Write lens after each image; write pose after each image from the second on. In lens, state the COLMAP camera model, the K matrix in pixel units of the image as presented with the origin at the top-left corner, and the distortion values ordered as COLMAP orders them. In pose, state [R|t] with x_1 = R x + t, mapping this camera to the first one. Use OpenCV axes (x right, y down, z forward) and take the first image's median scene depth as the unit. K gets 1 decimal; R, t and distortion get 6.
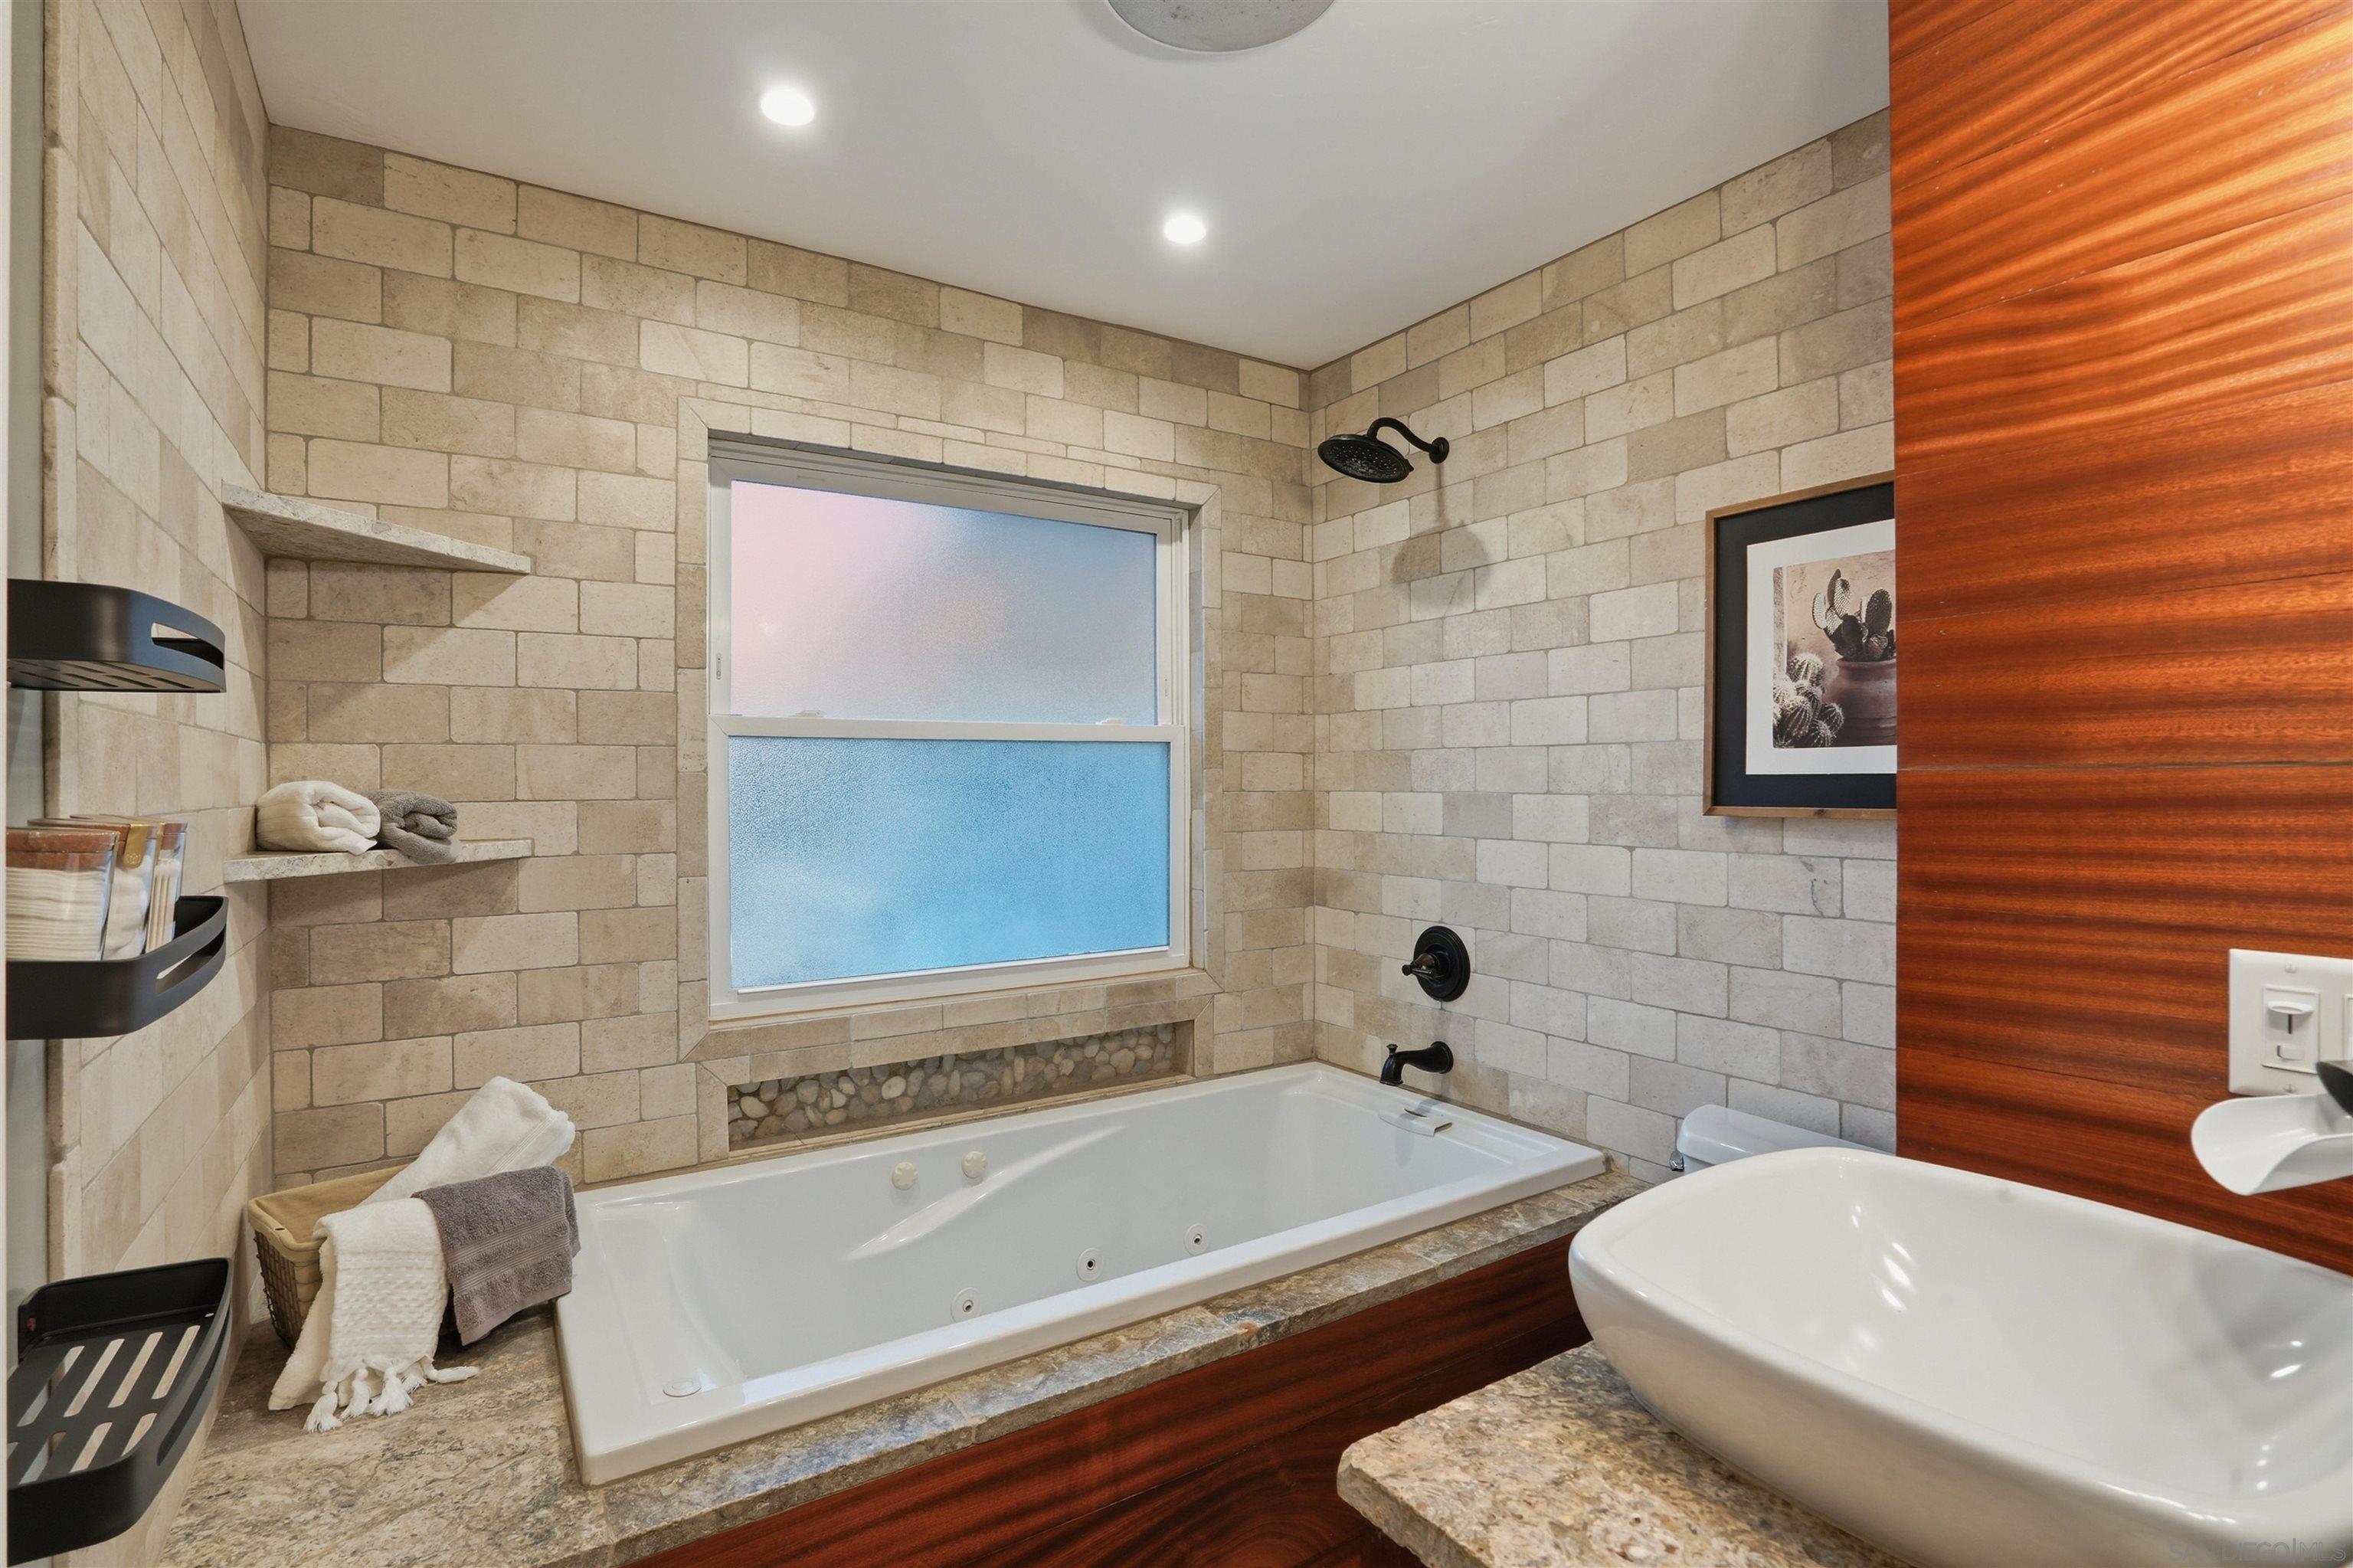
lens RADIAL K [[1124.4, 0, 1183.6], [0, 1124.4, 788.0], [0, 0, 1]] dist [-0.025624, 0.001942]
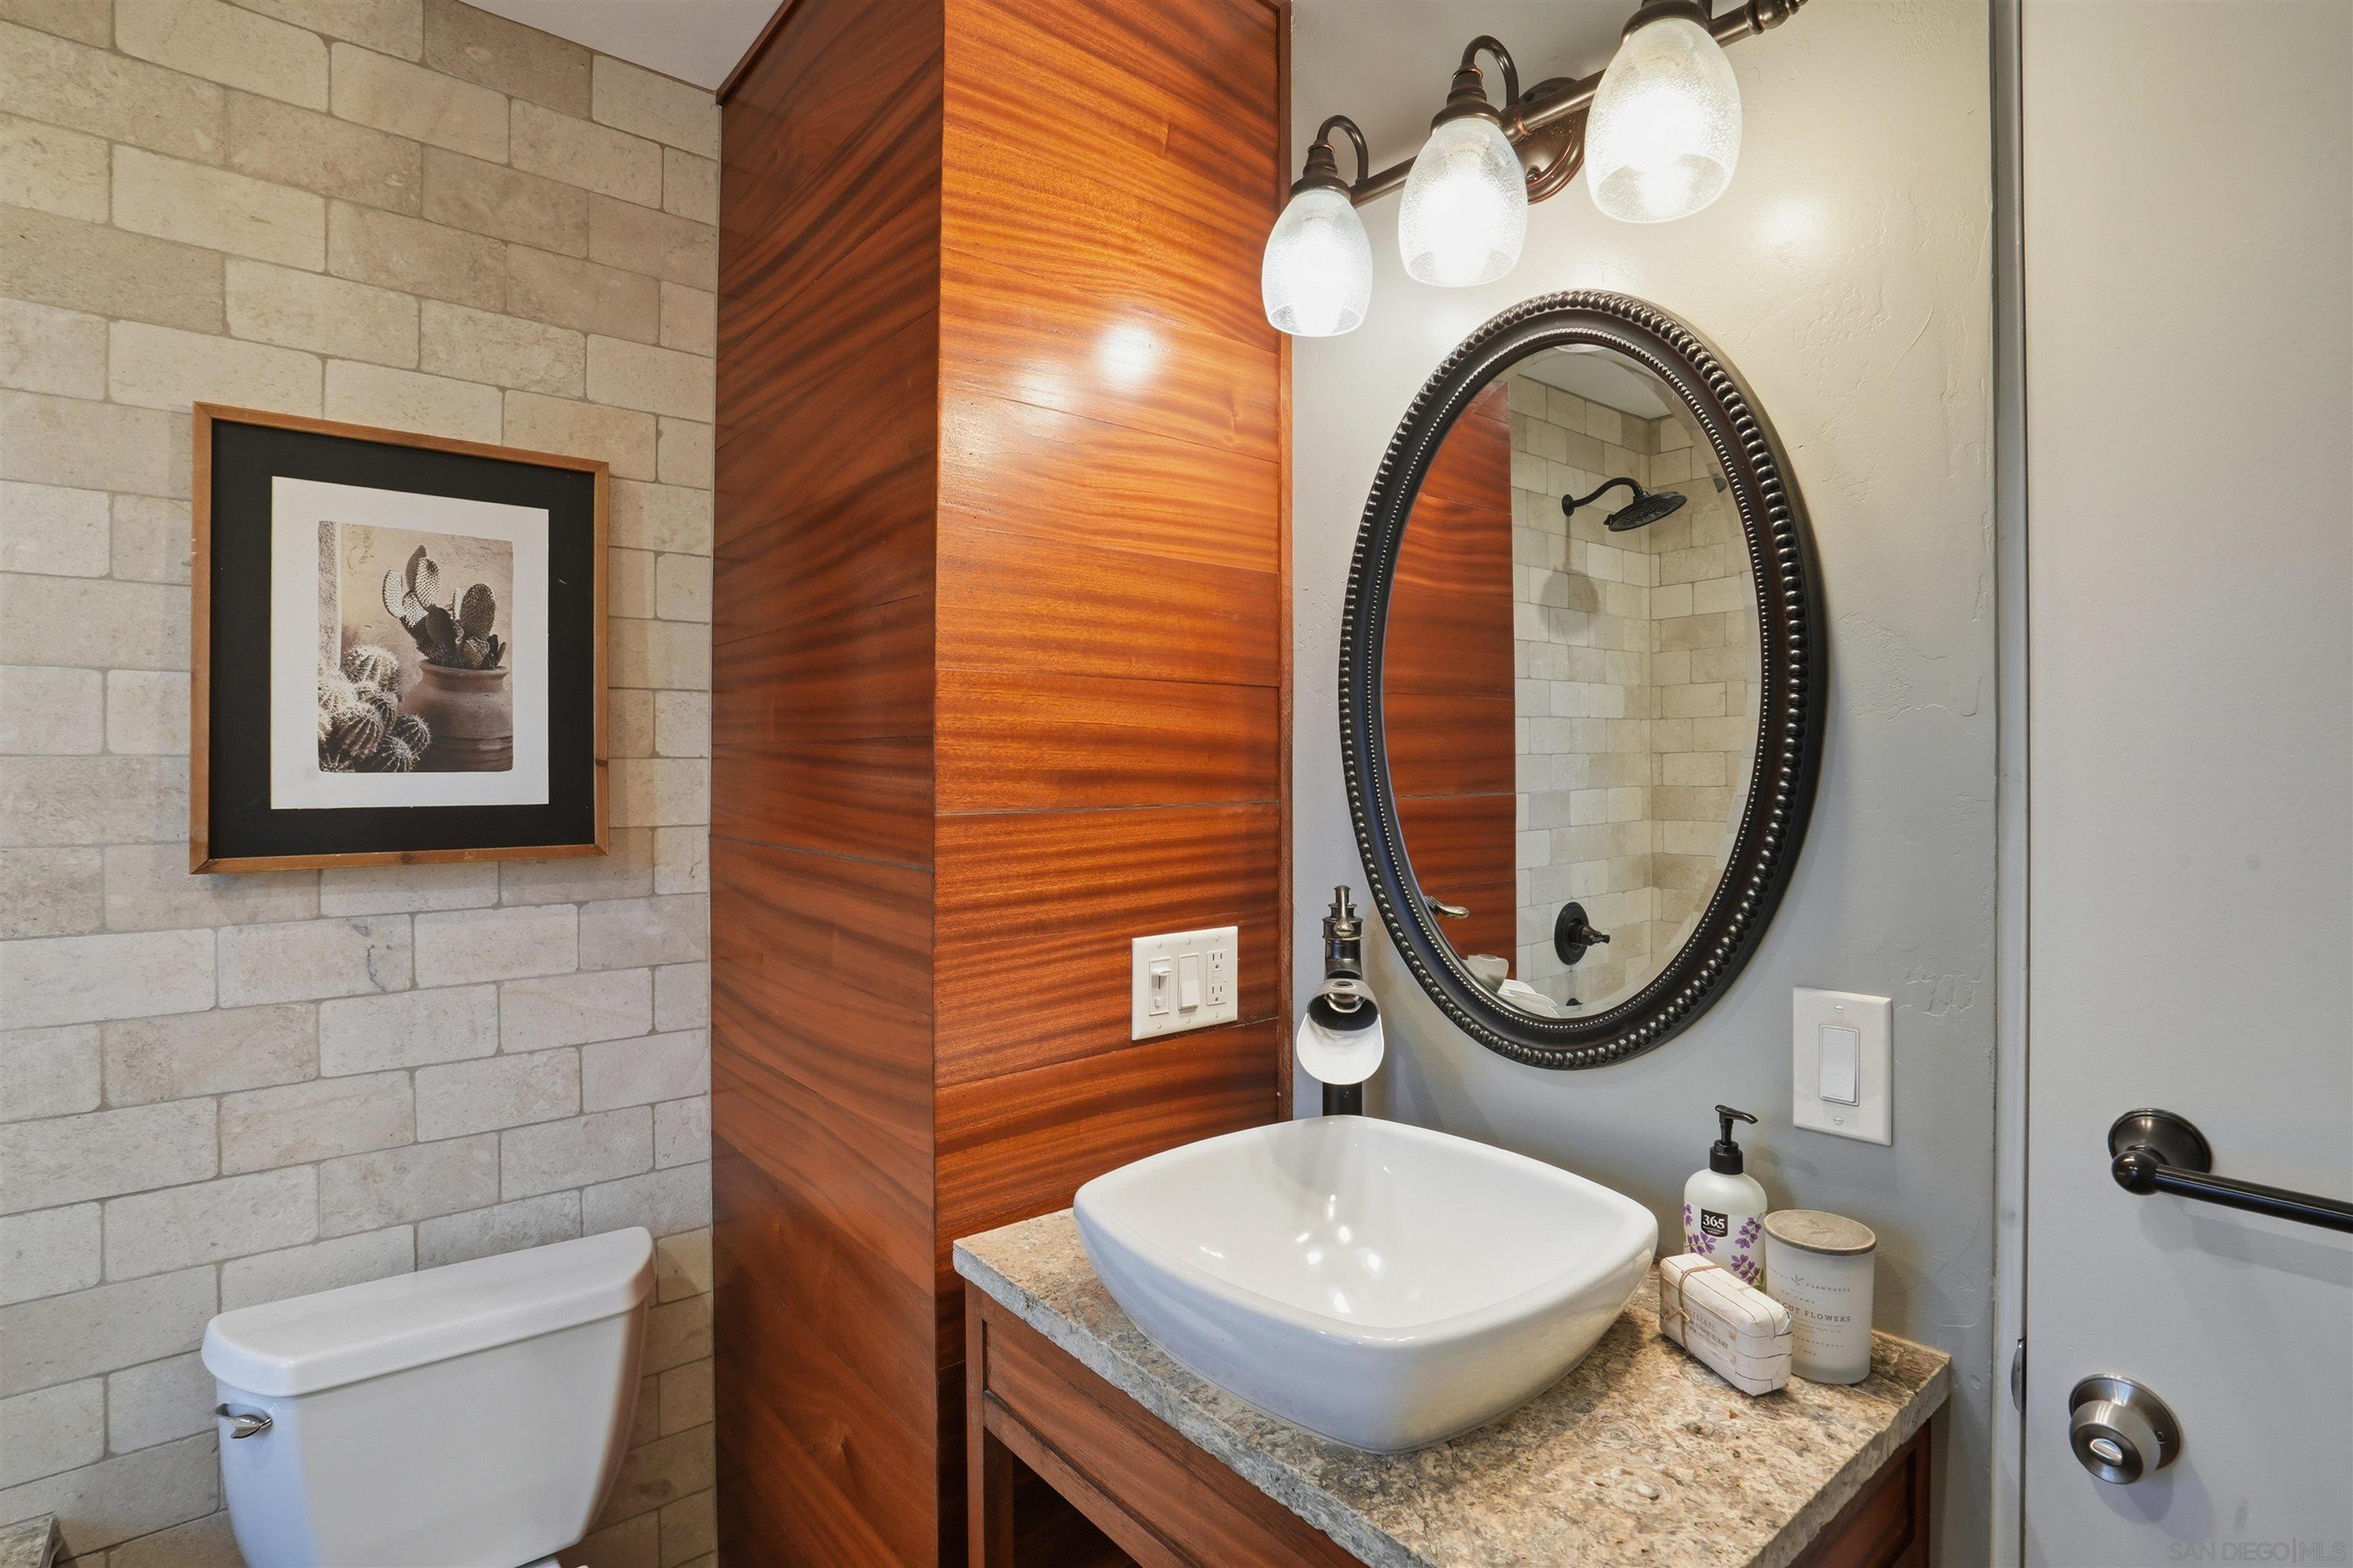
lens RADIAL K [[1124.4, 0, 1180.7], [0, 1124.4, 771.9], [0, 0, 1]] dist [-0.025624, 0.001942]
pose [[-0.119629, -0.003772, 0.992812, -0.245416], [0.003883, 0.999983, 0.004267, -0.037119], [-0.992811, 0.004366, -0.119612, 0.545045]]
